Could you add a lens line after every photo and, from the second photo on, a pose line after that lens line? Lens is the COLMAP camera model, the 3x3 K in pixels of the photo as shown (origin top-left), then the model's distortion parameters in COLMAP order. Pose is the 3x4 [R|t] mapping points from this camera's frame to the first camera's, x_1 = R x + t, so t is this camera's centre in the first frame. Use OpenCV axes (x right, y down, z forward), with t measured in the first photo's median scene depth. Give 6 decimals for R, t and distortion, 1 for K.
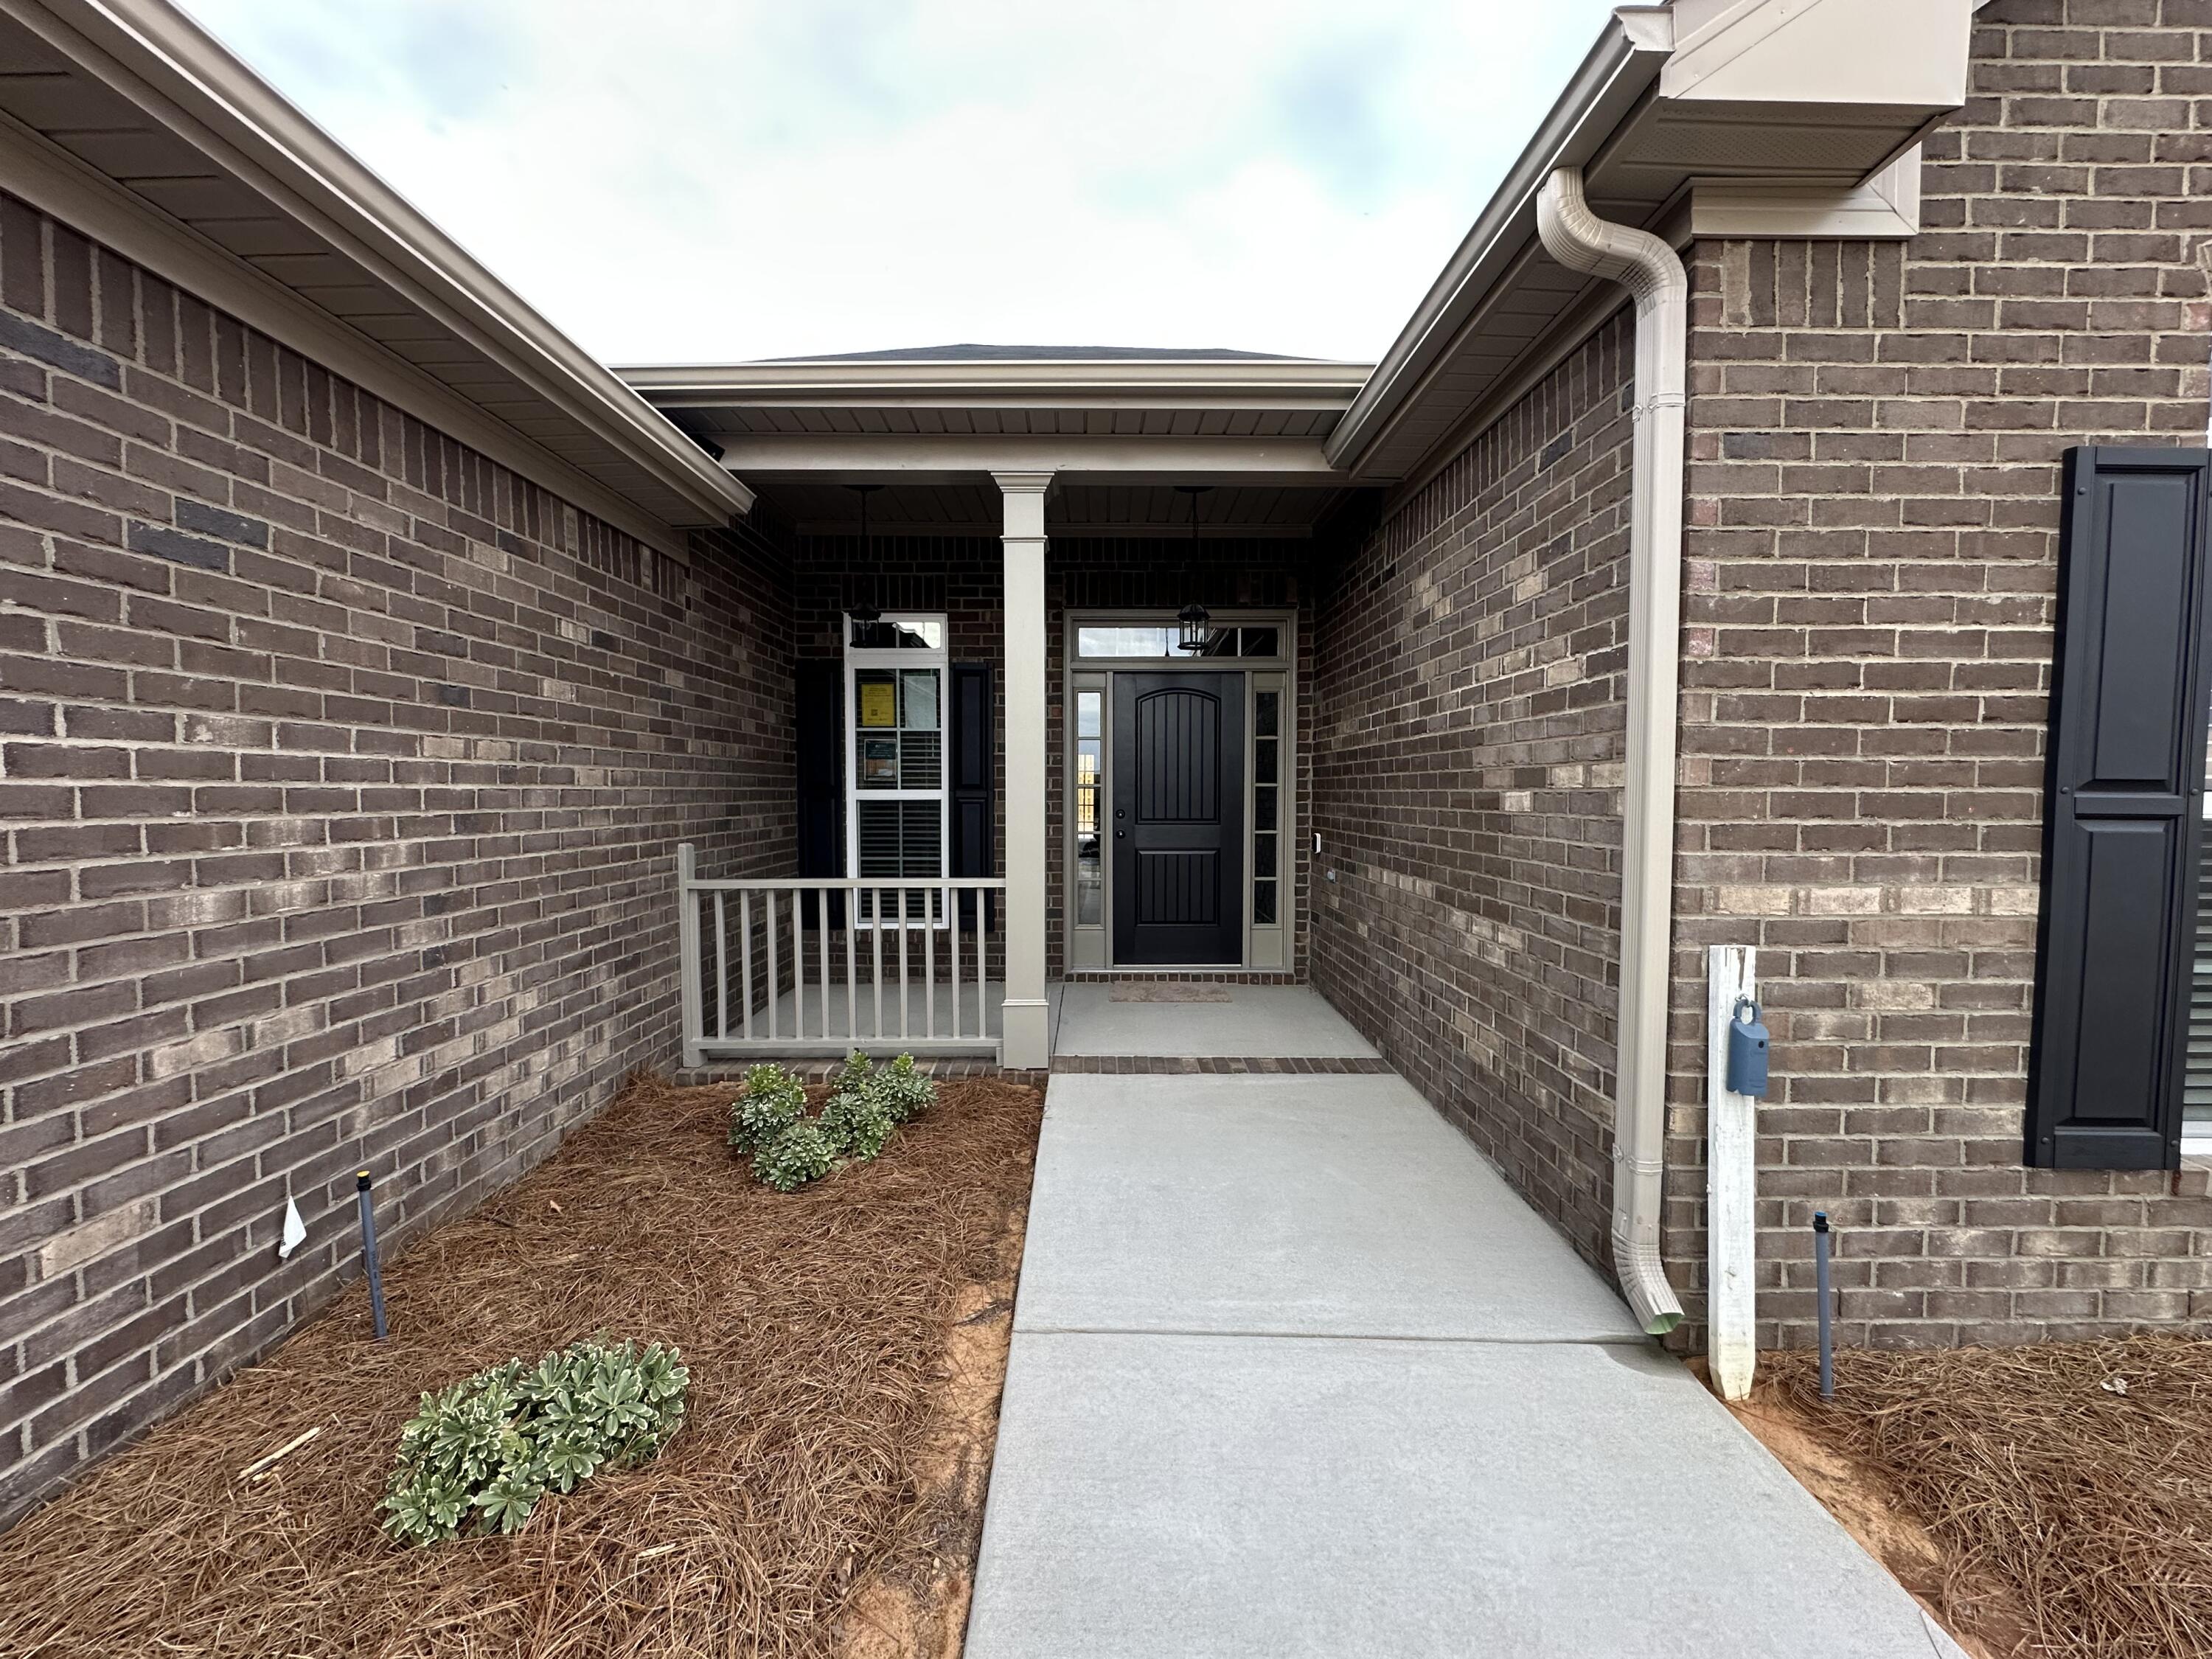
lens RADIAL K [[883.1, 0, 1106.8], [0, 883.1, 818.3], [0, 0, 1]] dist [-0.003364, 0.000200]
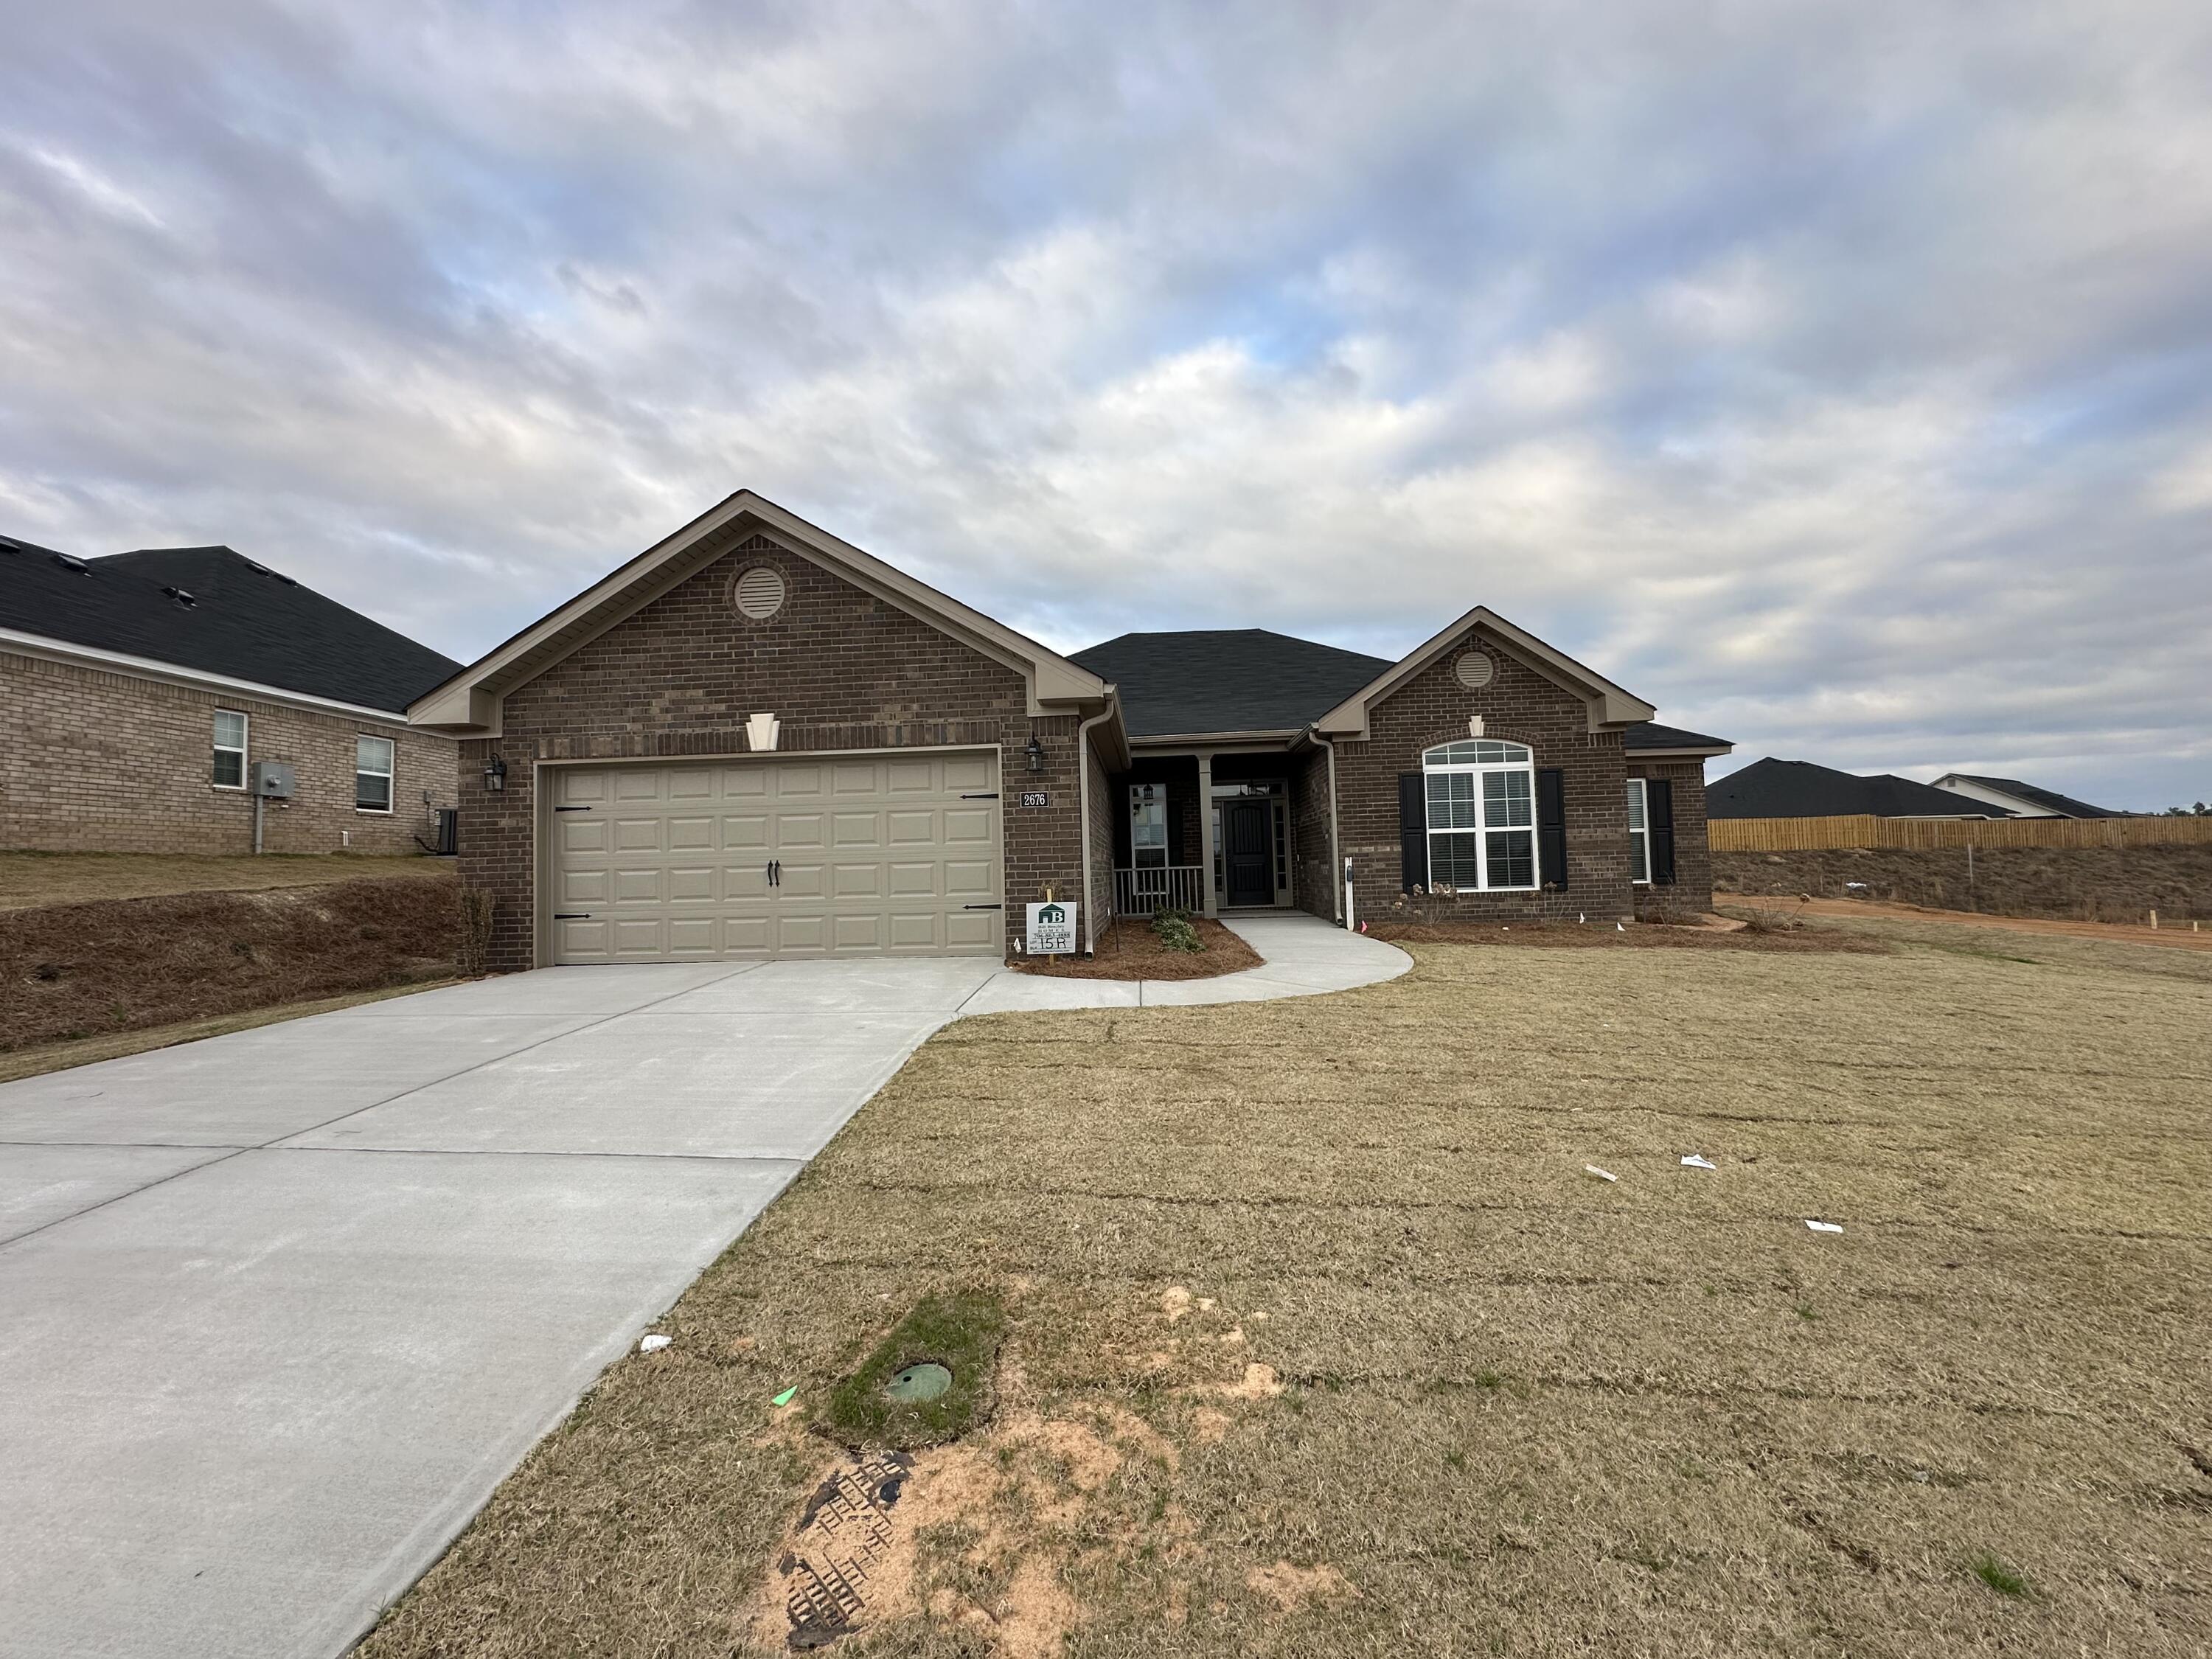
lens RADIAL K [[883.1, 0, 1100.0], [0, 883.1, 820.6], [0, 0, 1]] dist [-0.003364, 0.000200]
pose [[0.997293, -0.036198, -0.064001, -0.566693], [0.030473, 0.995630, -0.088271, 0.367042], [0.066917, 0.086082, 0.994038, -4.998687]]
